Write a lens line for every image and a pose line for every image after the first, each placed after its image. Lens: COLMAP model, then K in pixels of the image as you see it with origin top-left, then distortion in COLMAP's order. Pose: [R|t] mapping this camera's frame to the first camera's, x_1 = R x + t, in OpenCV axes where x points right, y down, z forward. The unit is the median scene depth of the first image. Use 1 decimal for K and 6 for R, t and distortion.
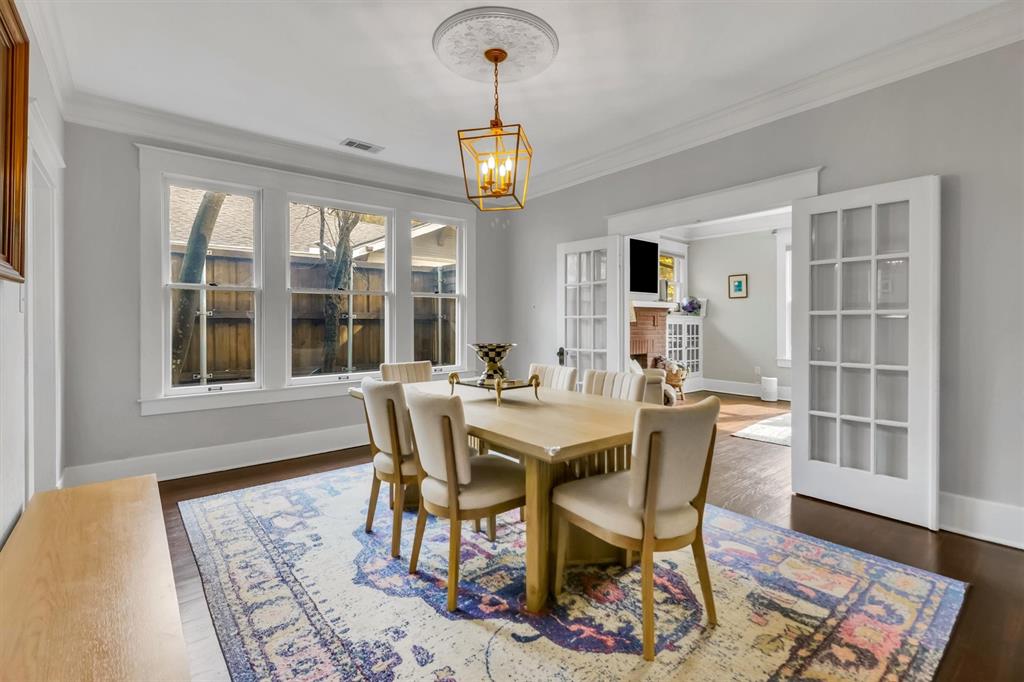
lens RADIAL K [[468.6, 0, 505.2], [0, 468.6, 331.0], [0, 0, 1]] dist [-0.000477, -0.000317]
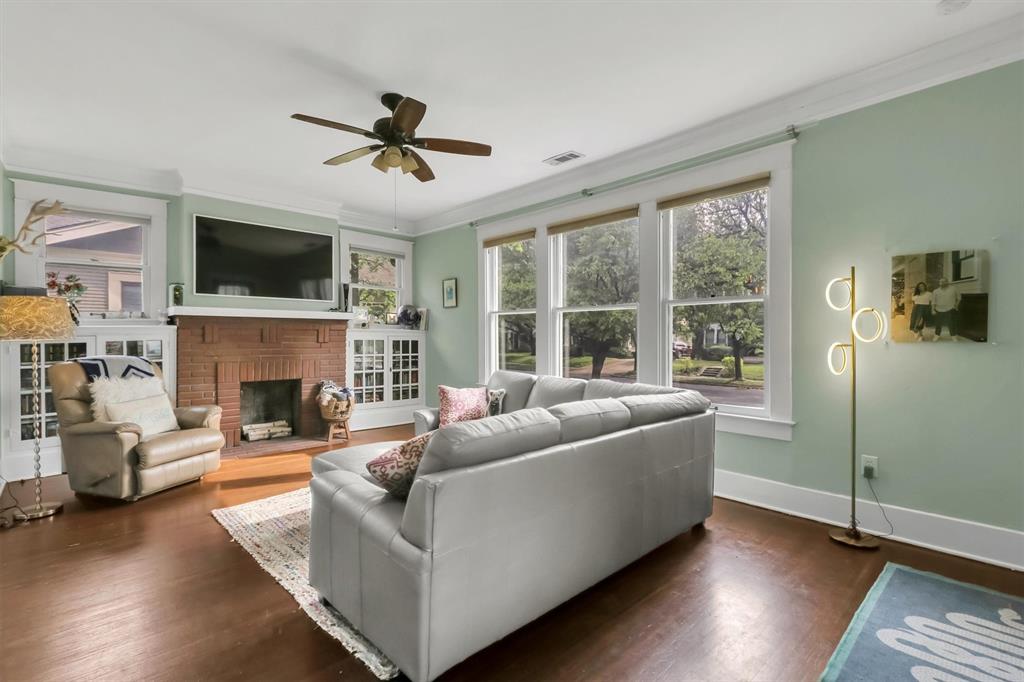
lens RADIAL K [[468.6, 0, 505.2], [0, 468.6, 331.0], [0, 0, 1]] dist [-0.000477, -0.000317]
pose [[0.997195, 0.001253, 0.074841, 0.513243], [0.000769, 0.999636, -0.026973, -0.007843], [-0.074847, 0.026955, 0.996831, 0.184314]]
